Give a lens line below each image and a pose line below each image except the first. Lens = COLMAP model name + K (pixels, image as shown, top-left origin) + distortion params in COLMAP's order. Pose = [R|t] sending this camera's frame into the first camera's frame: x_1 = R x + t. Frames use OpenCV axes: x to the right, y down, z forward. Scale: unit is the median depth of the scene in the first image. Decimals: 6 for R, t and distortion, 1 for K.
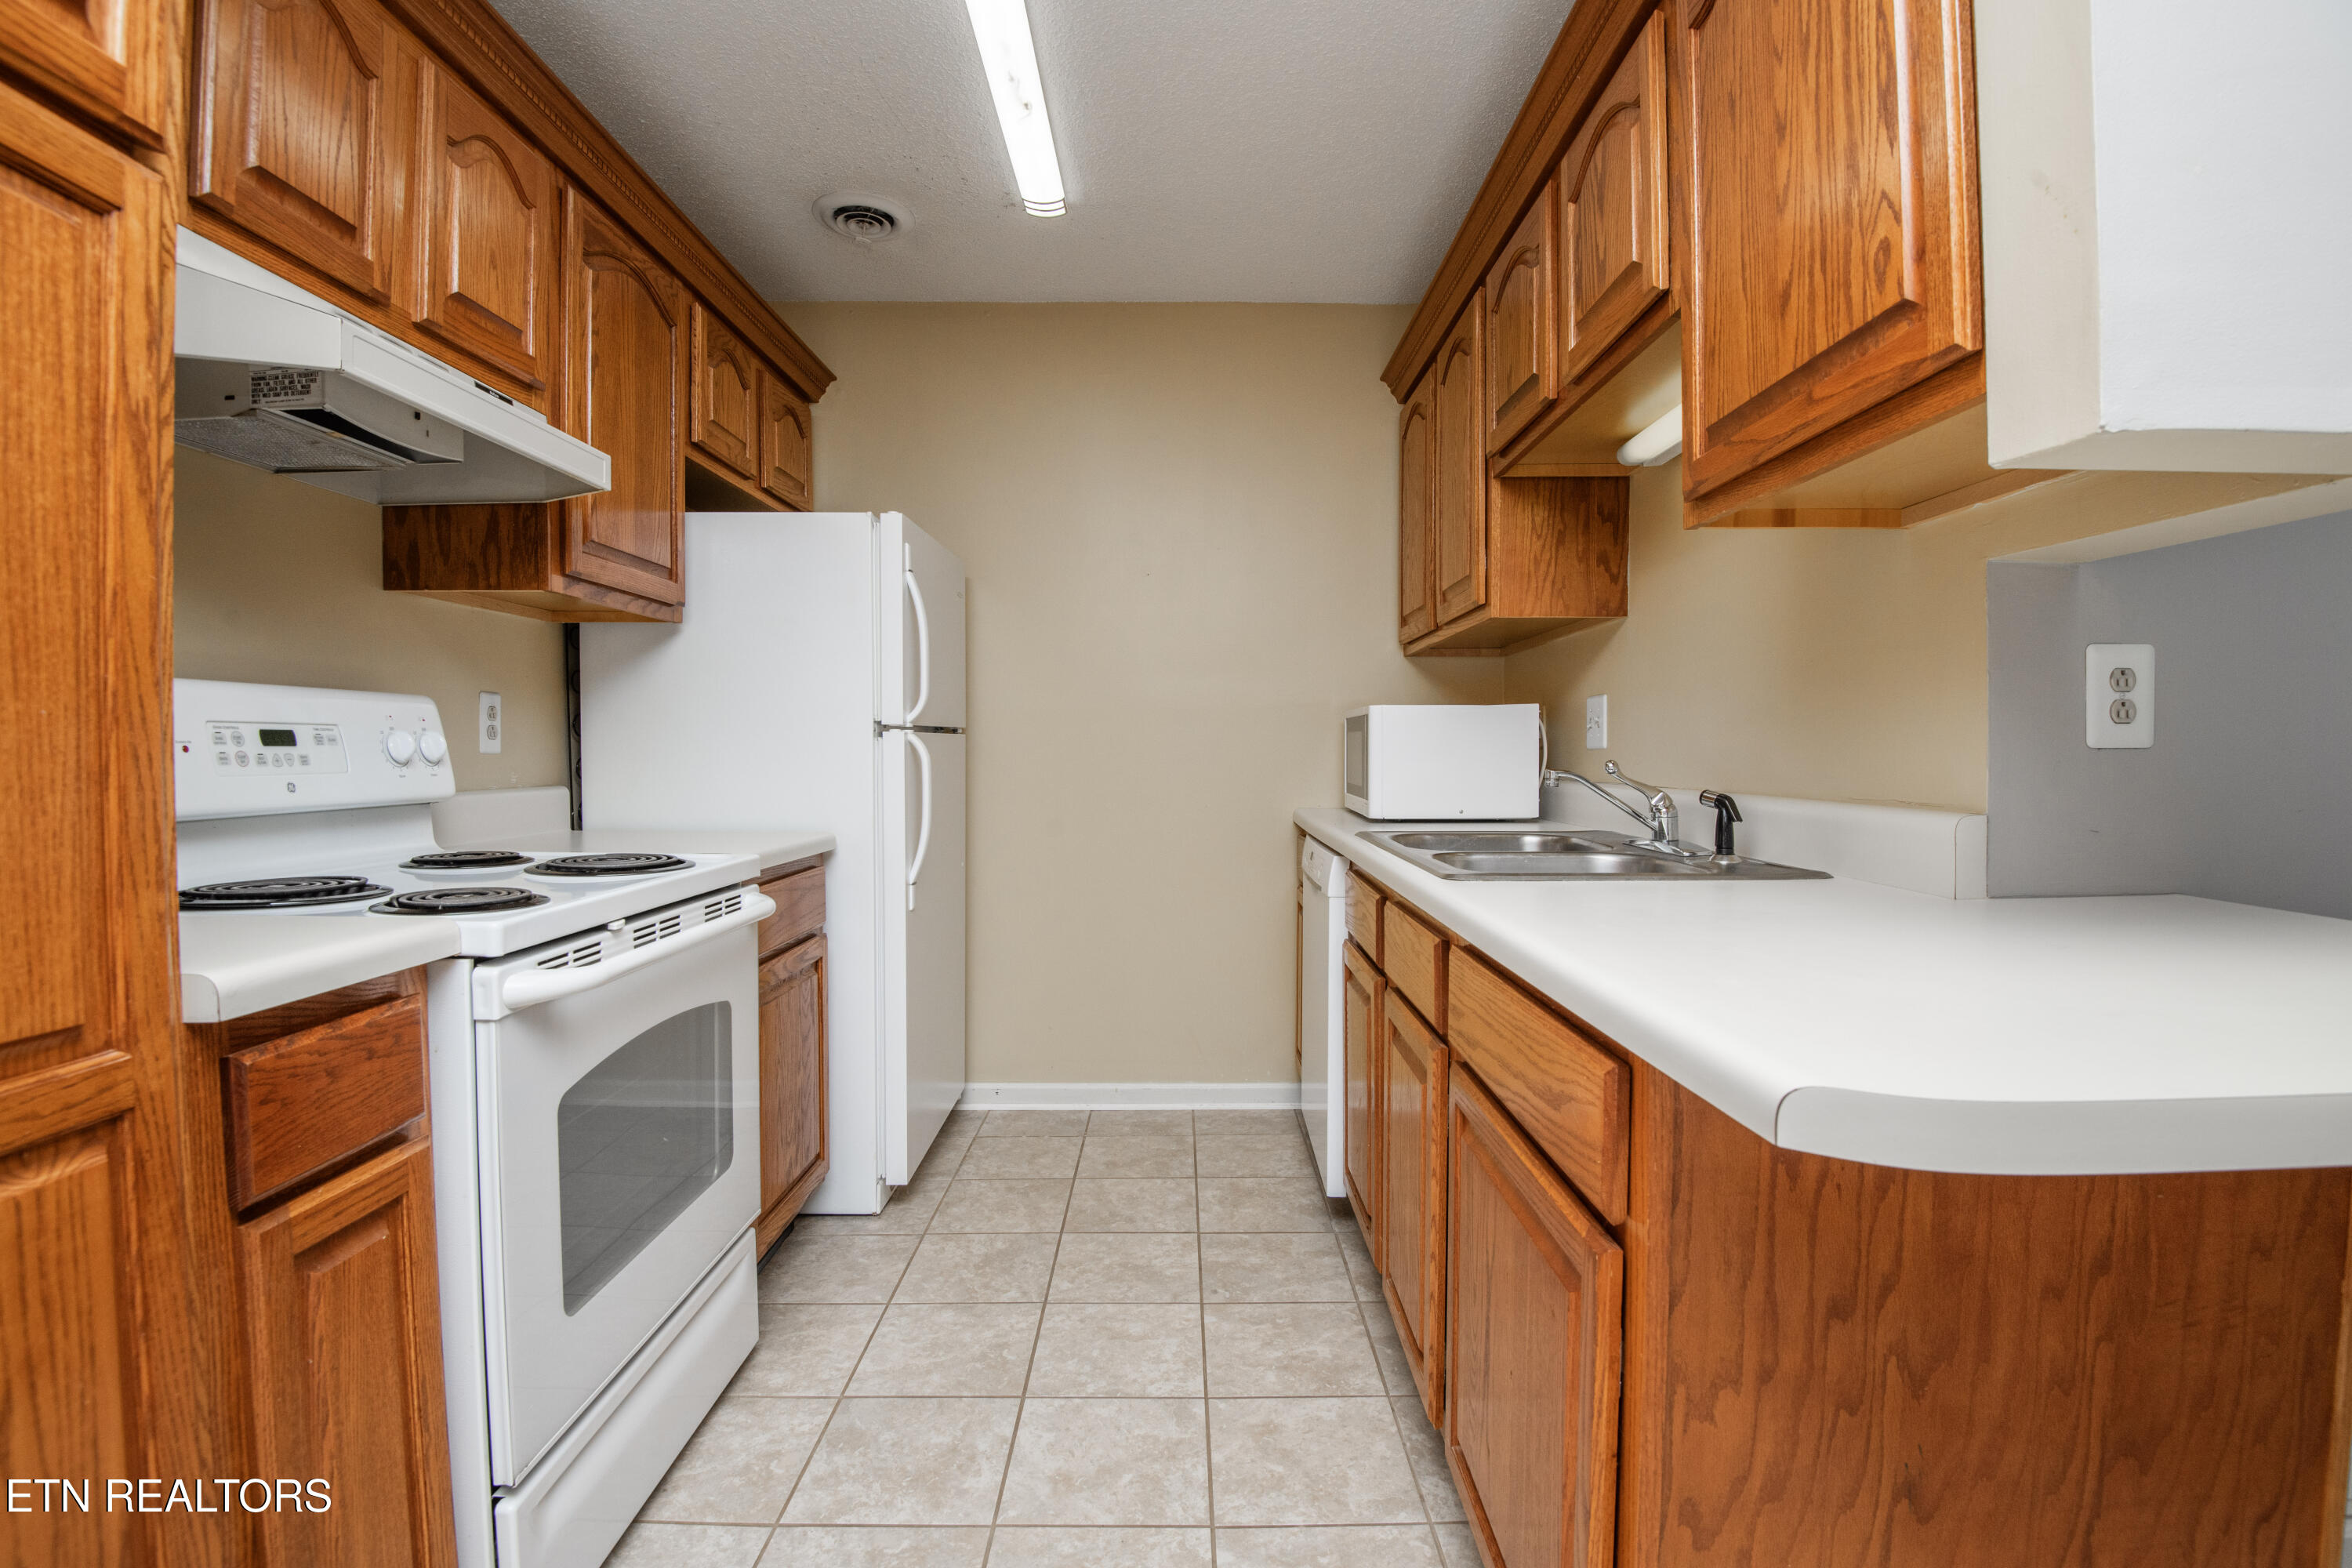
lens RADIAL K [[1095.5, 0, 1185.5], [0, 1095.5, 785.6], [0, 0, 1]] dist [-0.015065, -0.015089]
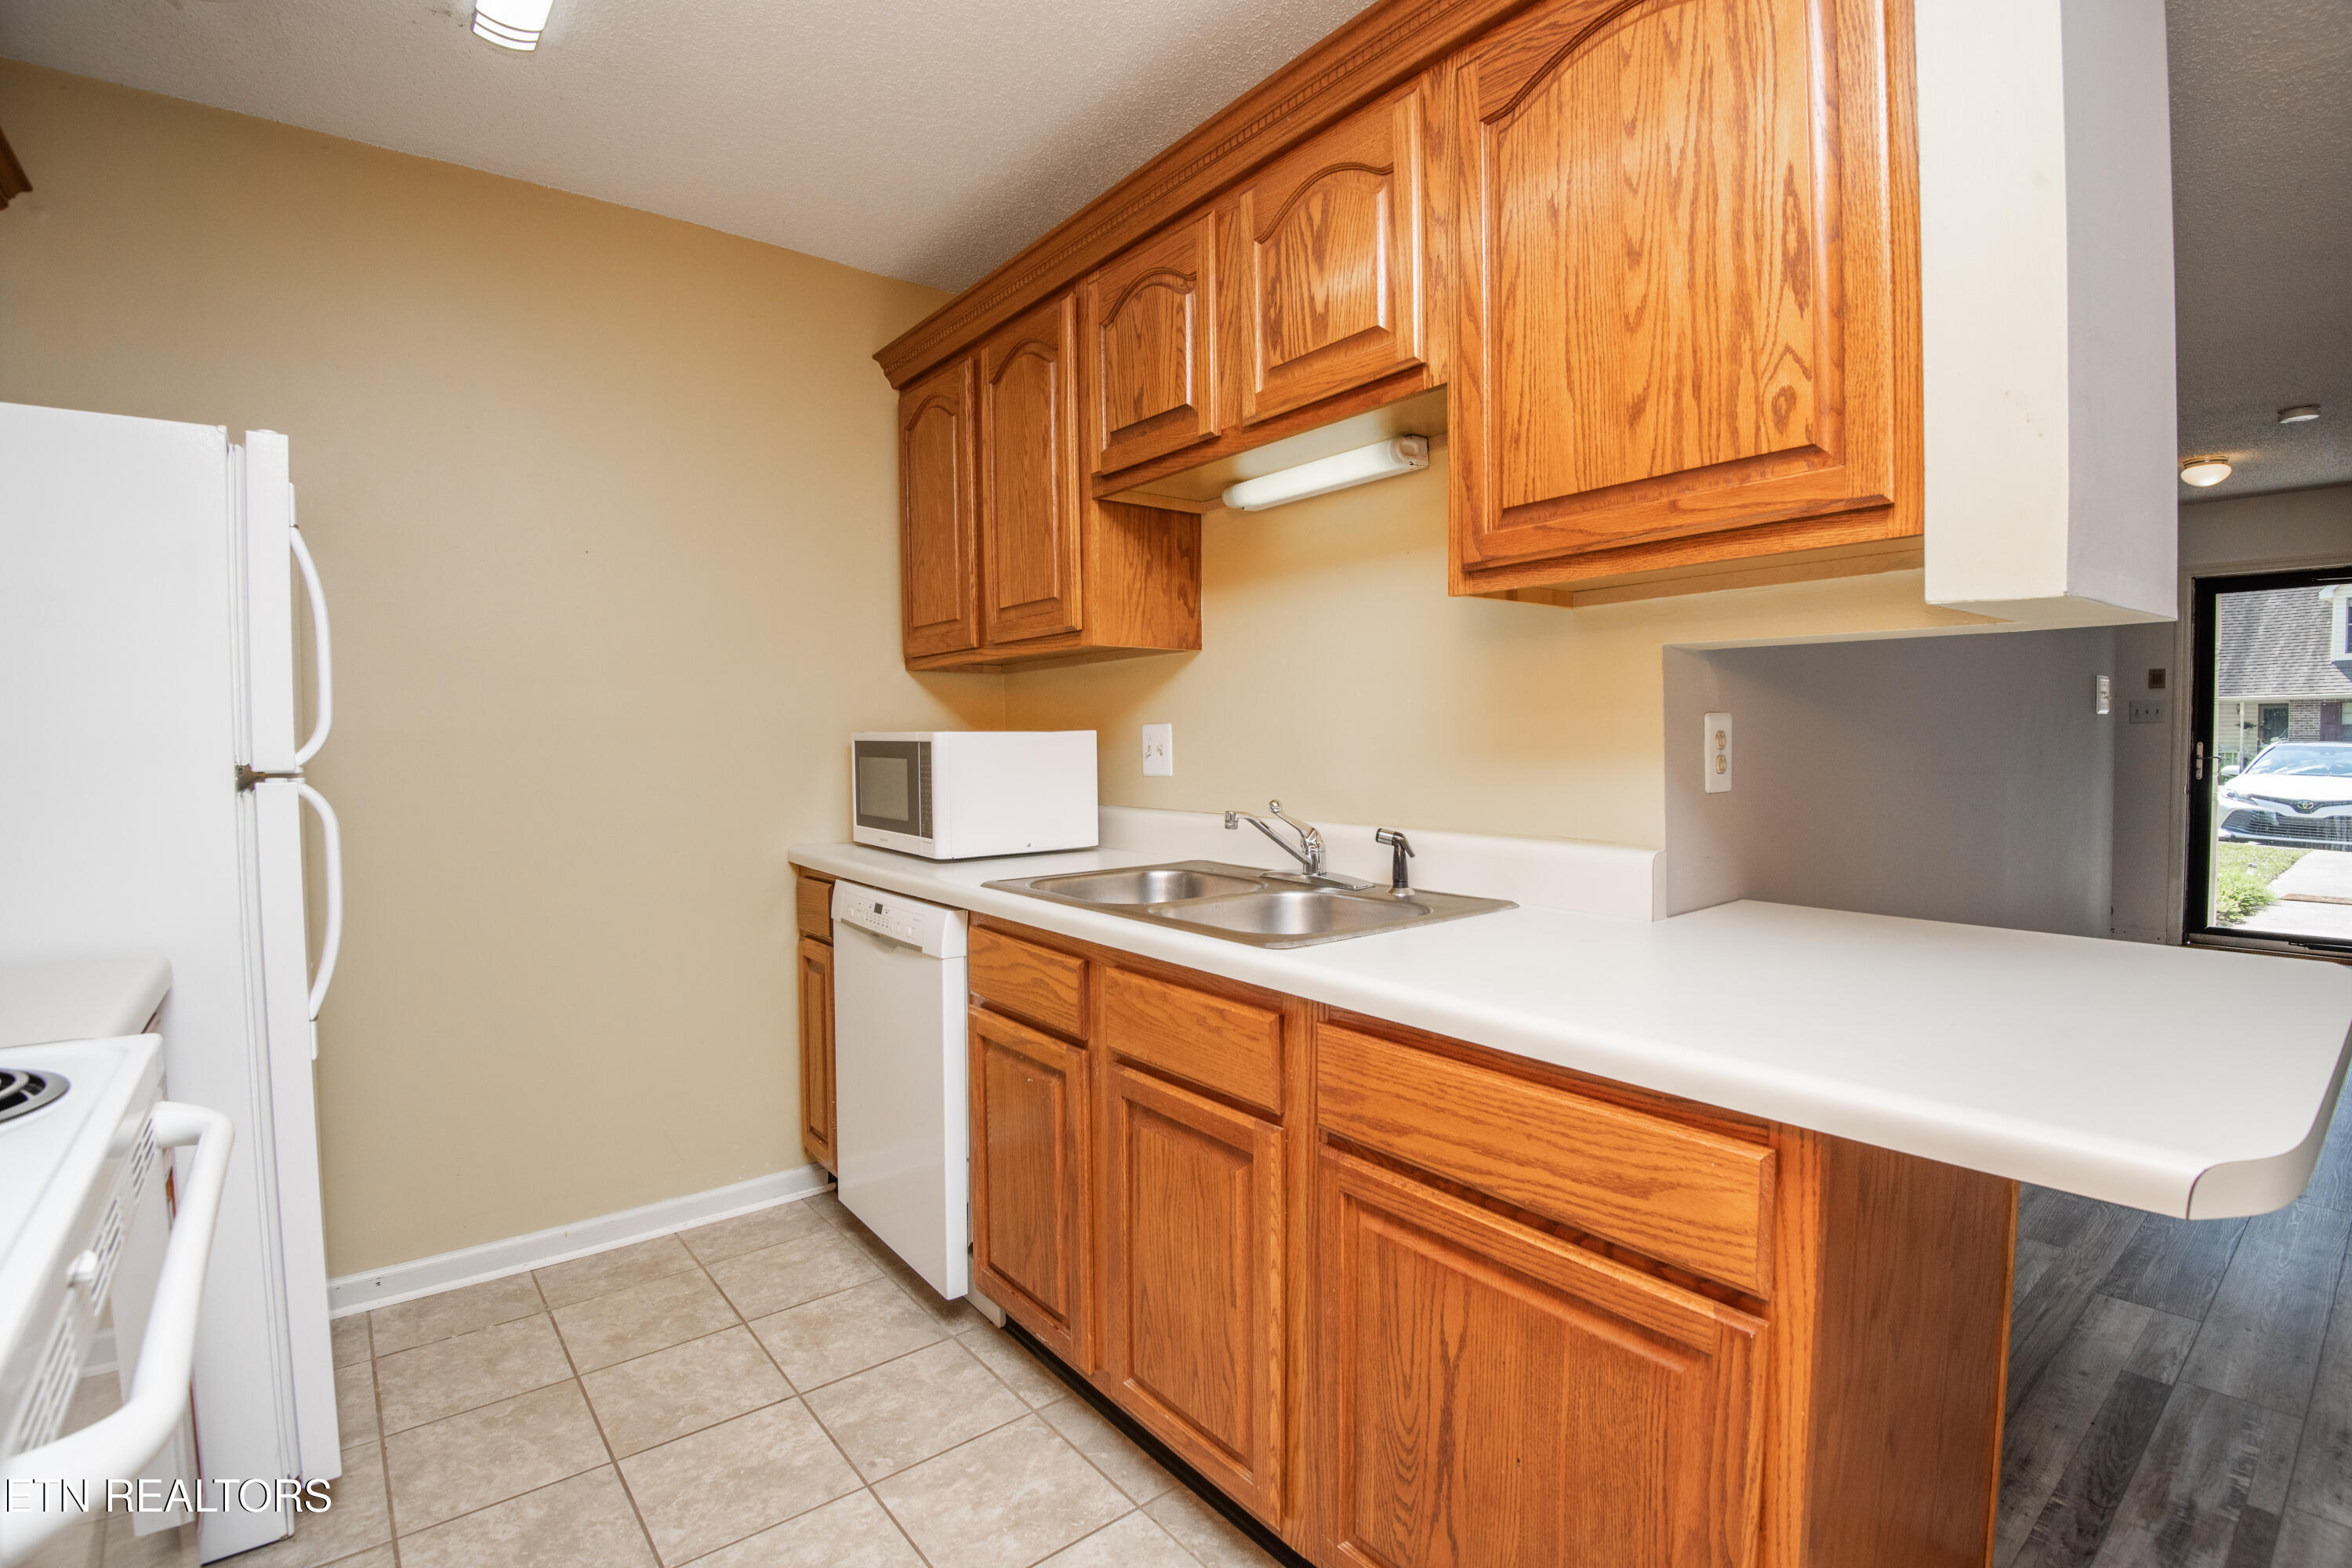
lens RADIAL K [[1096.5, 0, 1189.2], [0, 1096.5, 789.0], [0, 0, 1]] dist [-0.000512, -0.030131]
pose [[0.781376, -0.035416, 0.623055, -0.304221], [0.027211, 0.999372, 0.022681, -0.057426], [-0.623467, -0.000768, 0.781849, 0.237314]]
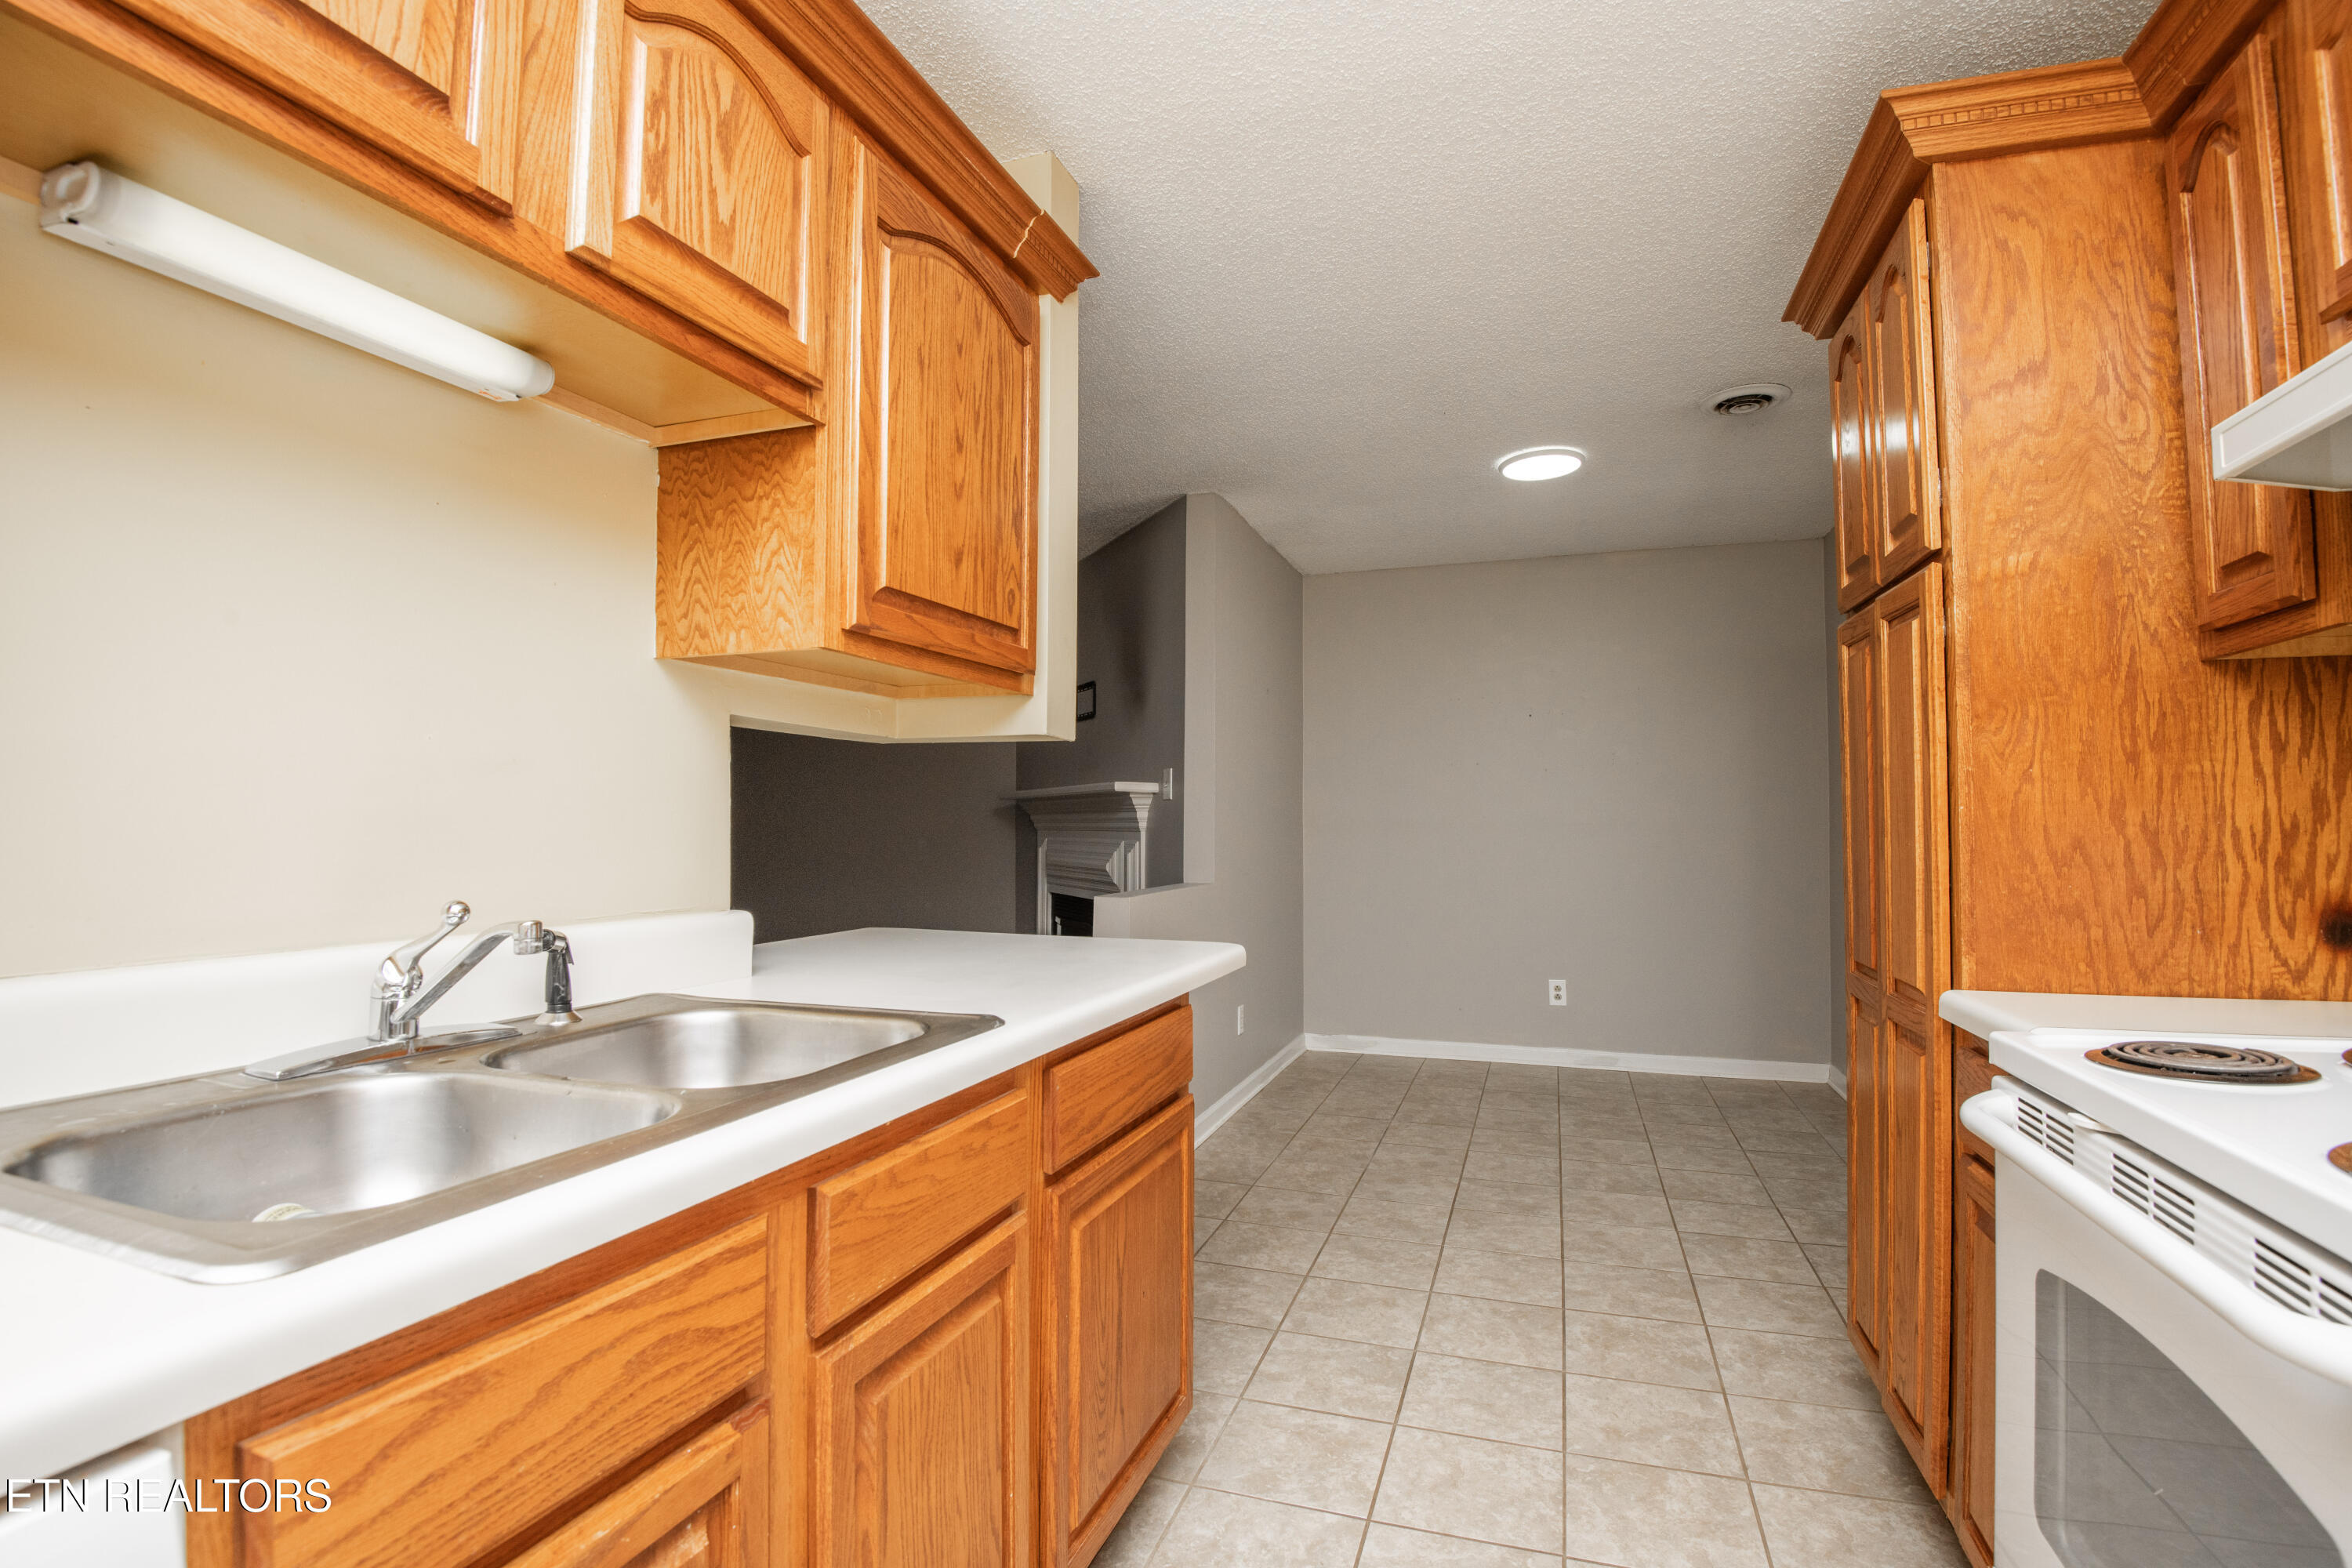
lens RADIAL K [[1095.5, 0, 1185.5], [0, 1095.5, 785.6], [0, 0, 1]] dist [-0.015065, -0.015089]
pose [[-0.945665, 0.010489, 0.324972, -0.133352], [0.009858, 0.999945, -0.003588, -0.073915], [-0.324992, -0.000189, -0.945717, 1.355775]]
